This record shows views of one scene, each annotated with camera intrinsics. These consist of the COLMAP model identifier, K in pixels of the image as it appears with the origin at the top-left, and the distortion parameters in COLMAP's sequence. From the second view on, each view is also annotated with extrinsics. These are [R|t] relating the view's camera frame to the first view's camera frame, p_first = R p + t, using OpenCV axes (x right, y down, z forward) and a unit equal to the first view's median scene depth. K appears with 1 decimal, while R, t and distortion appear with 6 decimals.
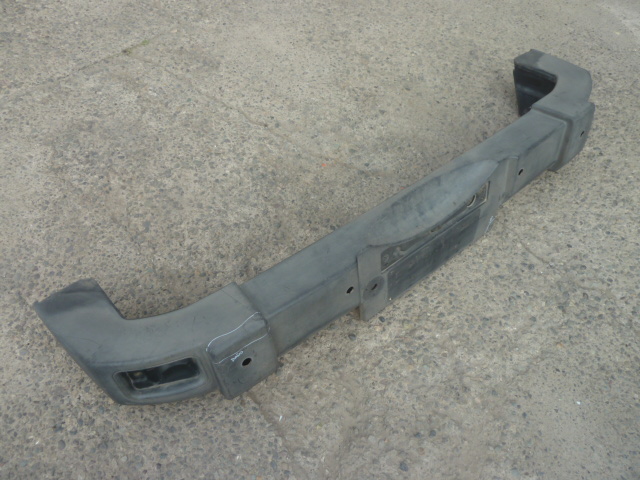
lens RADIAL K [[466.0, 0, 321.8], [0, 466.0, 237.9], [0, 0, 1]] dist [-0.033678, 0.004142]
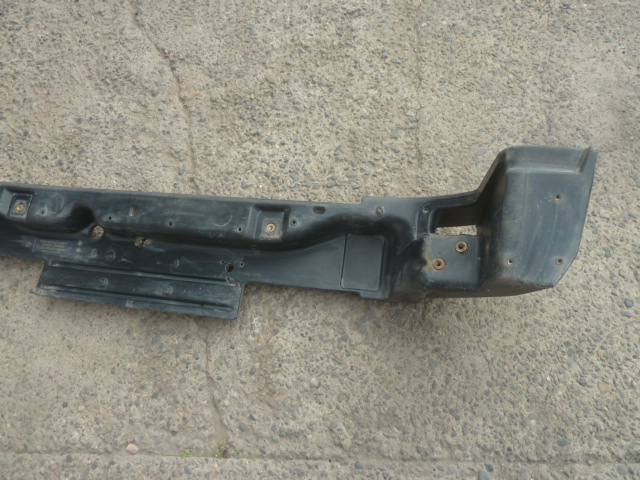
lens RADIAL K [[466.0, 0, 321.9], [0, 466.0, 239.2], [0, 0, 1]] dist [-0.033678, 0.004142]
pose [[-0.699898, -0.670967, 0.244840, -0.642447], [0.646215, -0.448860, 0.617196, -0.758993], [-0.304219, 0.590193, 0.747745, 0.519971]]
